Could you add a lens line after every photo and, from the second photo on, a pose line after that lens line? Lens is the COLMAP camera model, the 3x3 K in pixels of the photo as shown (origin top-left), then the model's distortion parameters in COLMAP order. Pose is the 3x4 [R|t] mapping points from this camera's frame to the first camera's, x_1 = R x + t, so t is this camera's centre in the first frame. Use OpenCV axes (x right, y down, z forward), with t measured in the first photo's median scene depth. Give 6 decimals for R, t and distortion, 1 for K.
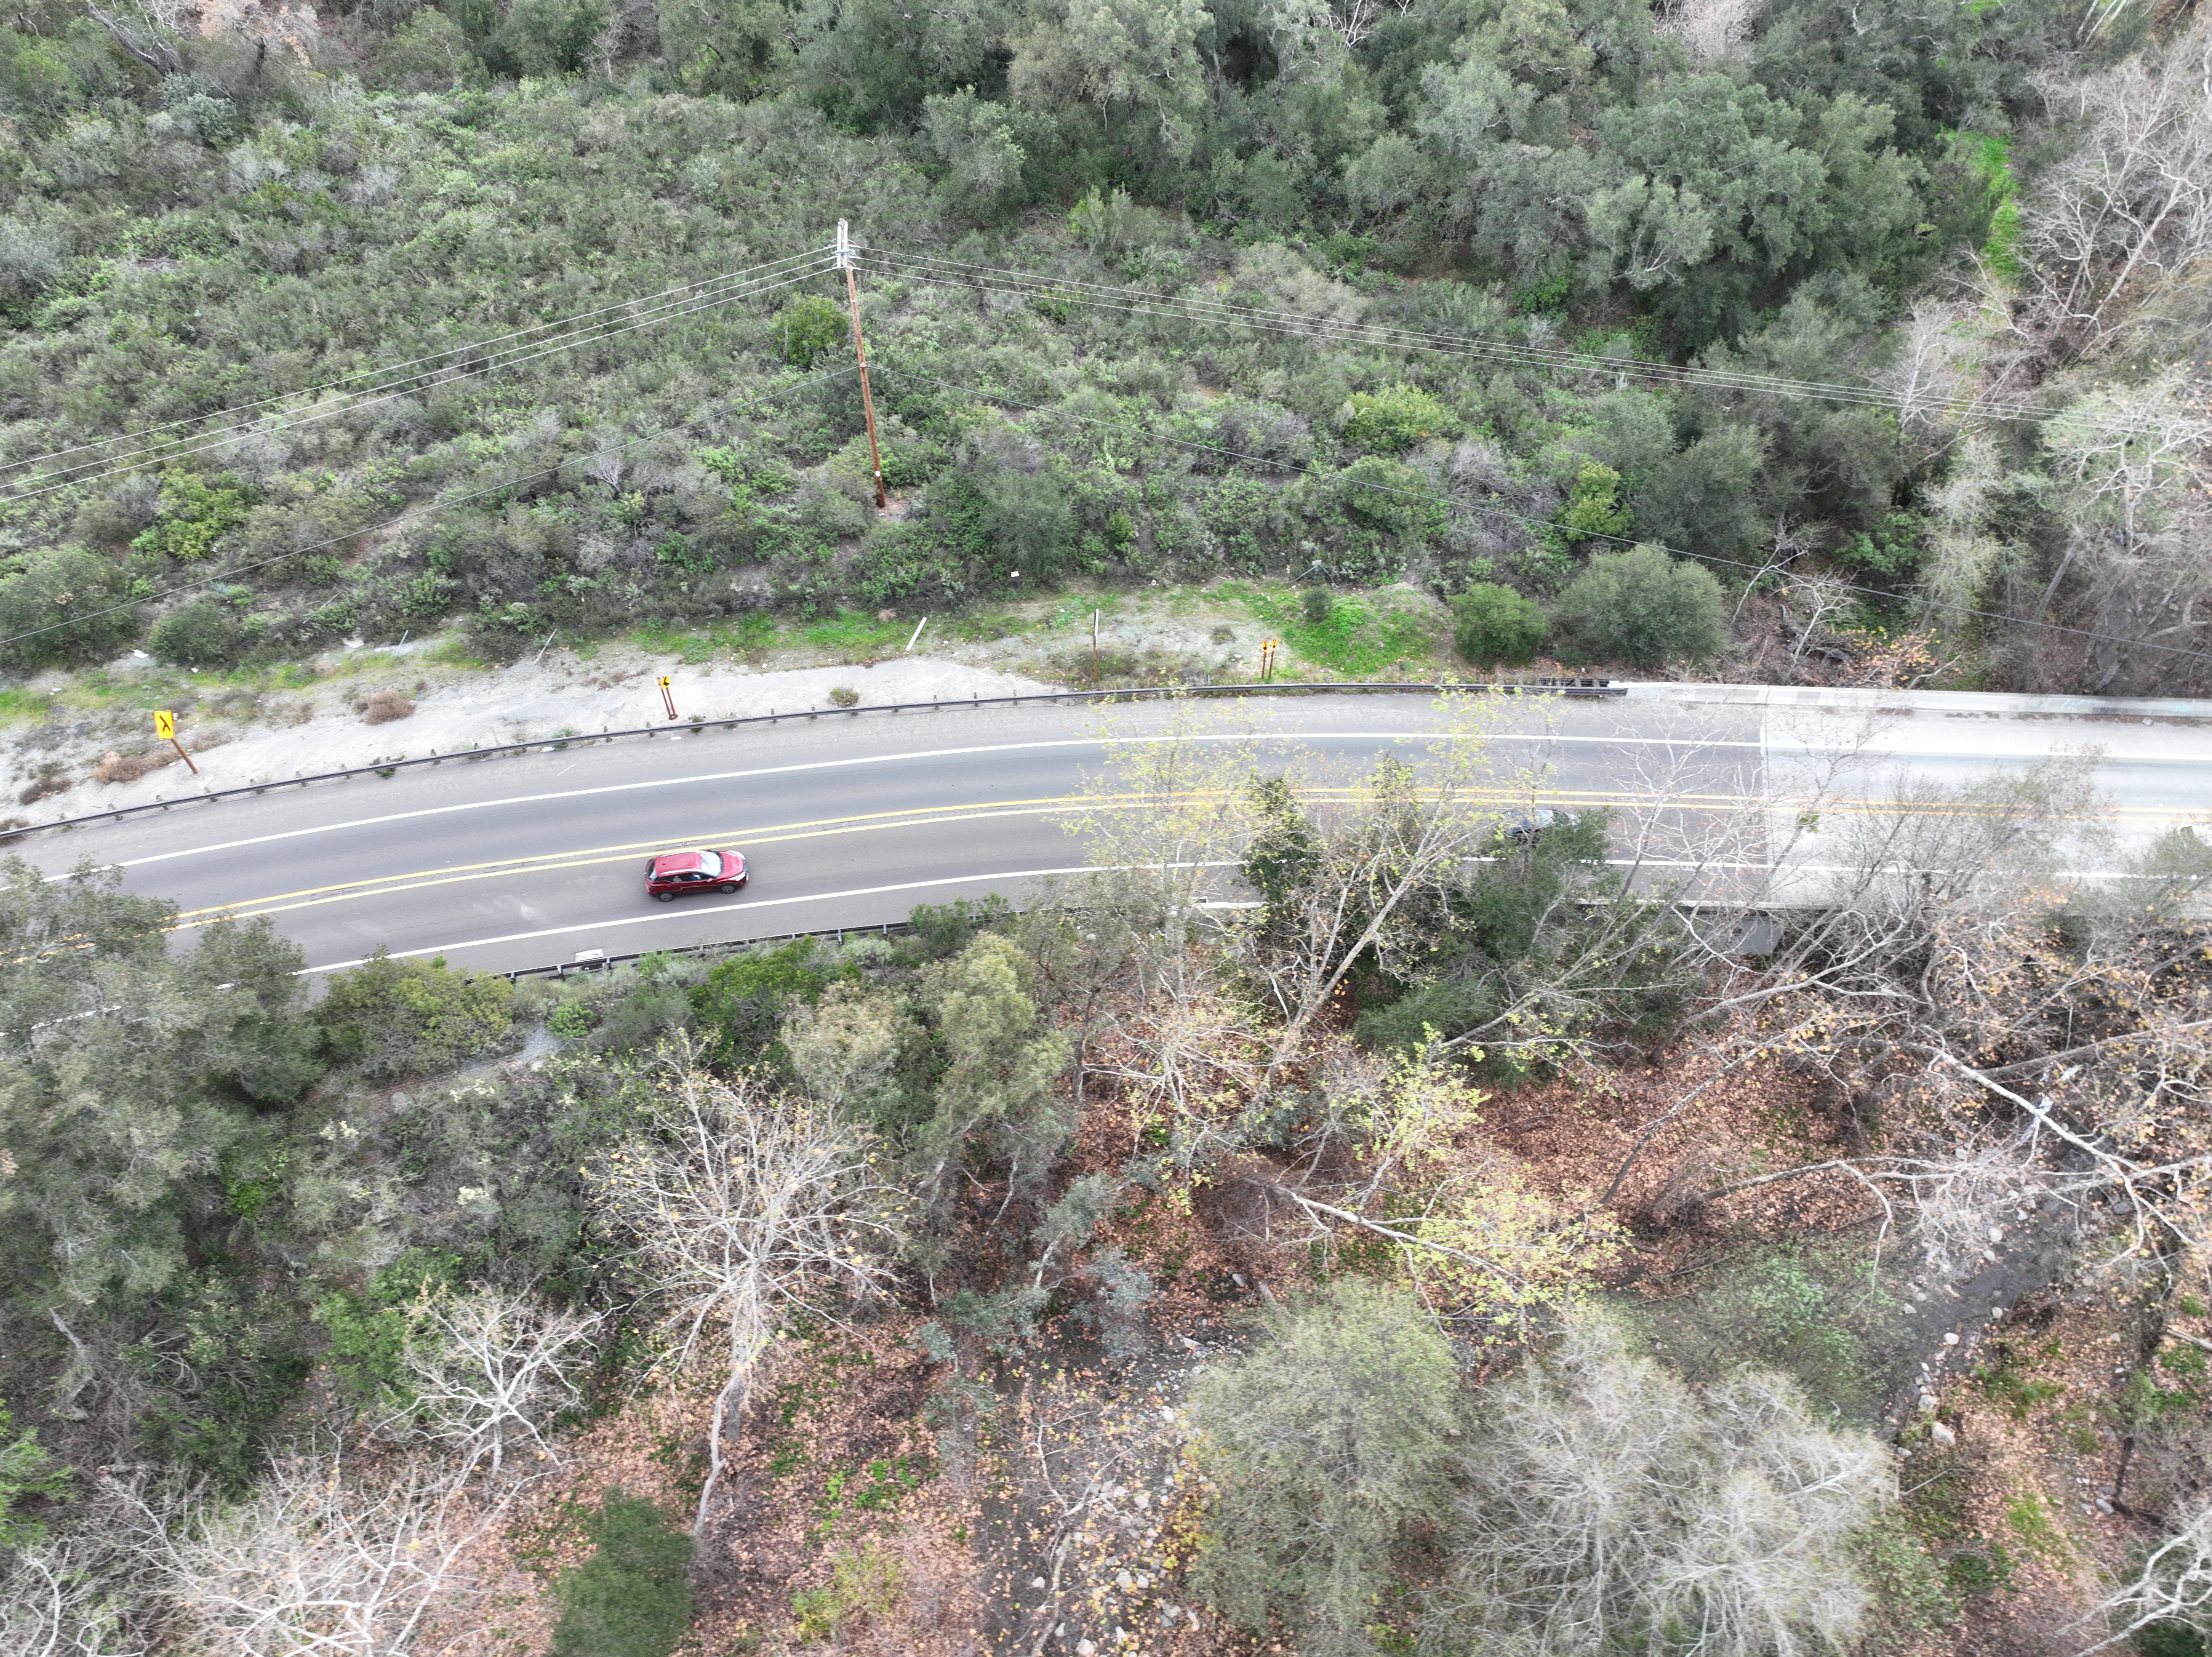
lens RADIAL K [[1527.6, 0, 1106.0], [0, 1527.6, 828.5], [0, 0, 1]] dist [-0.000005, 0.004160]
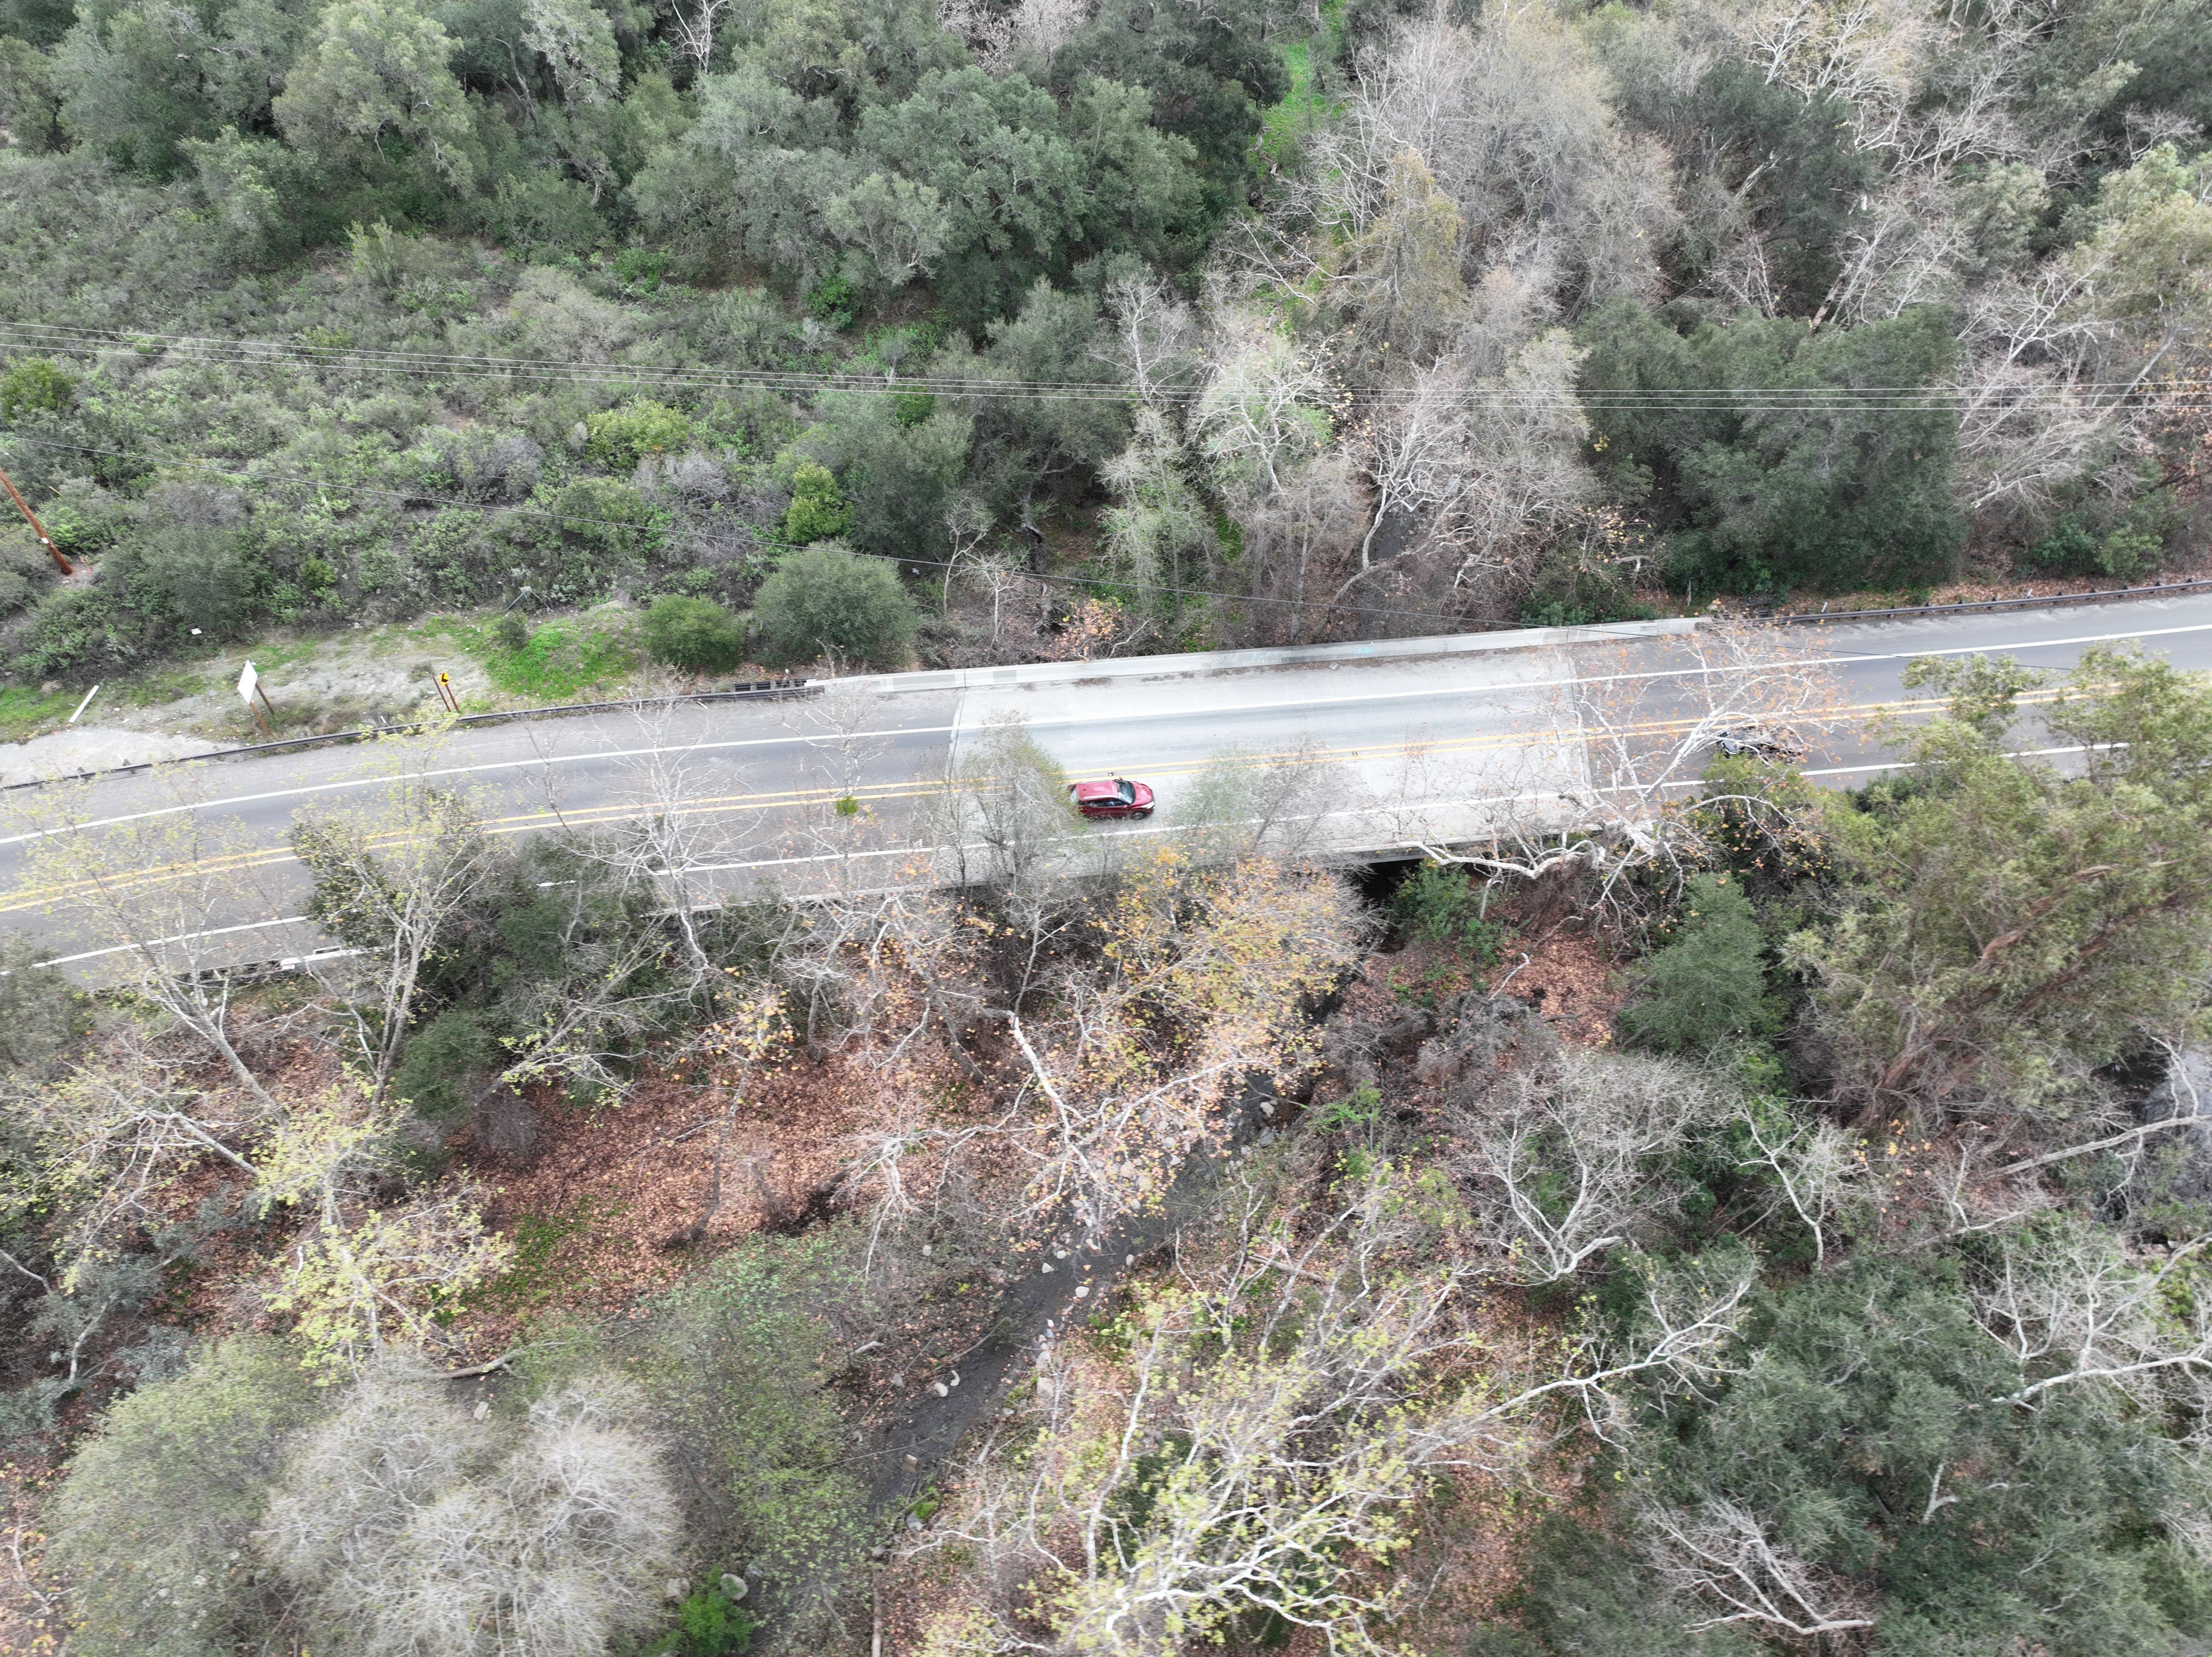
lens RADIAL K [[1527.6, 0, 1106.0], [0, 1527.6, 828.5], [0, 0, 1]] dist [-0.000005, 0.004160]
pose [[0.989714, -0.110376, 0.091015, 0.403822], [0.110332, 0.993879, 0.005529, 0.016218], [-0.091068, 0.004570, 0.995834, -0.019560]]
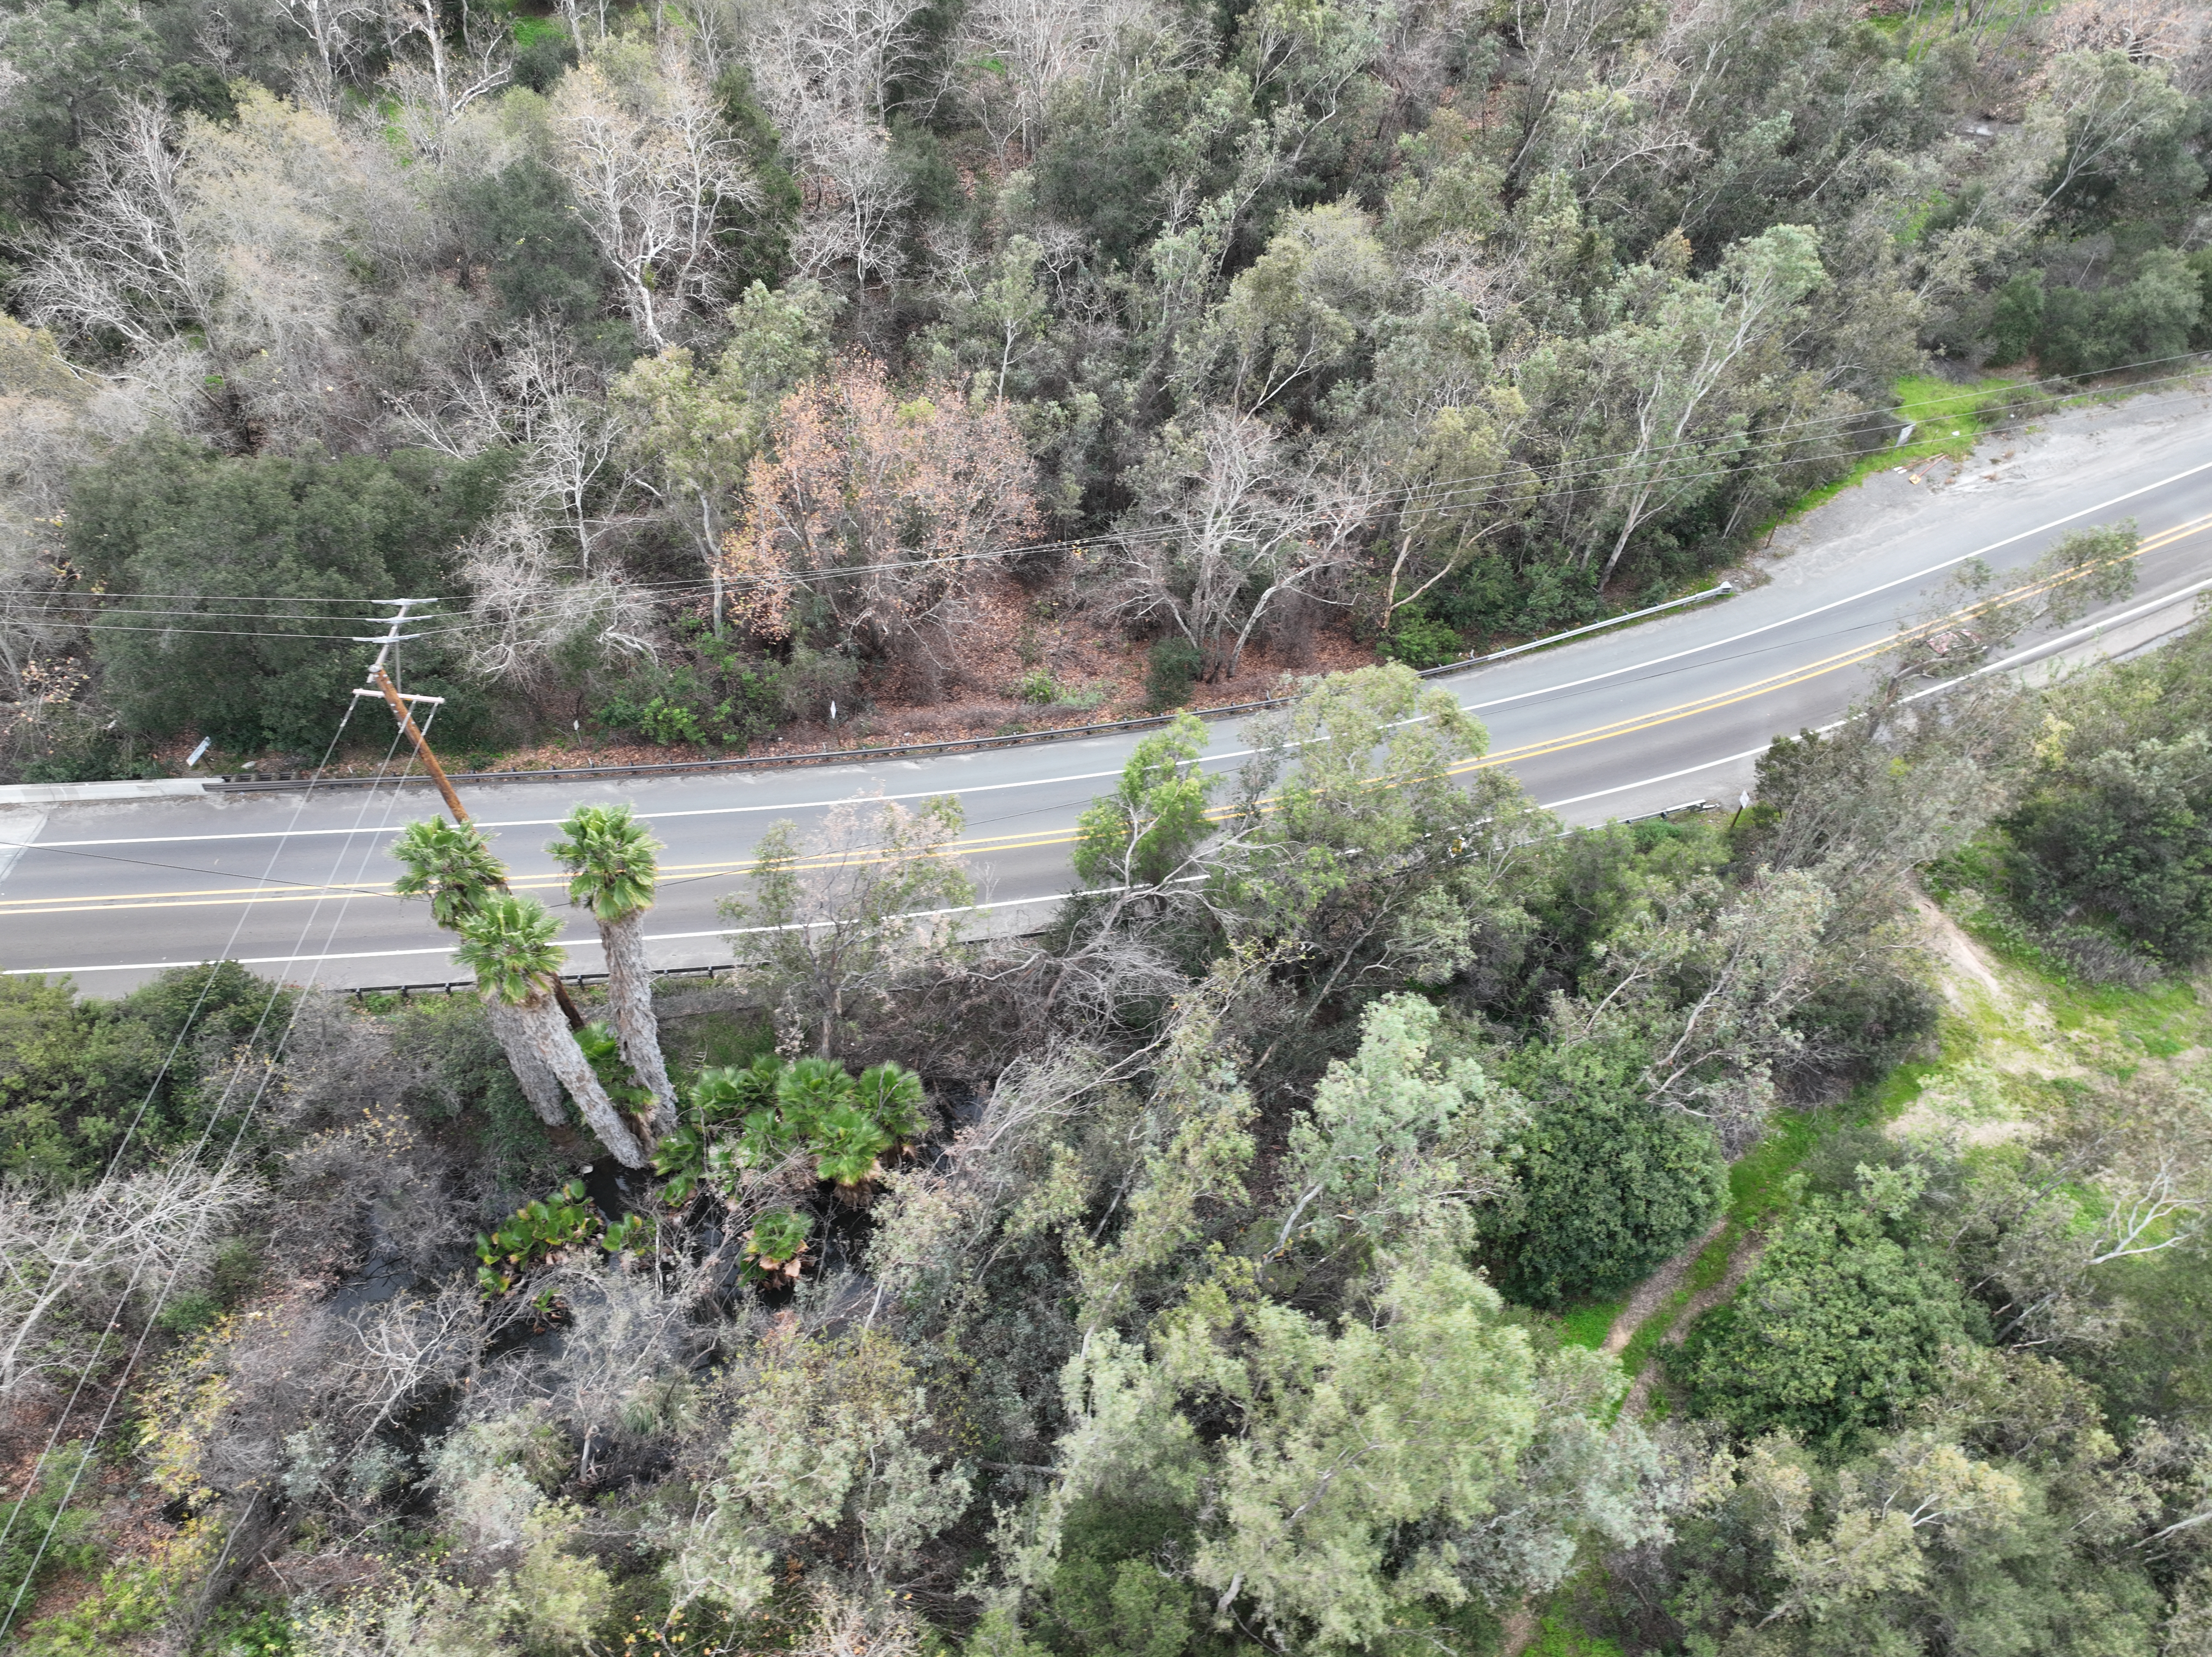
lens RADIAL K [[1527.6, 0, 1106.0], [0, 1527.6, 828.5], [0, 0, 1]] dist [-0.000005, 0.004160]
pose [[0.995064, -0.072320, 0.067954, 1.389237], [0.072738, 0.997344, -0.003705, 0.000146], [-0.067505, 0.008629, 0.997682, -0.014908]]
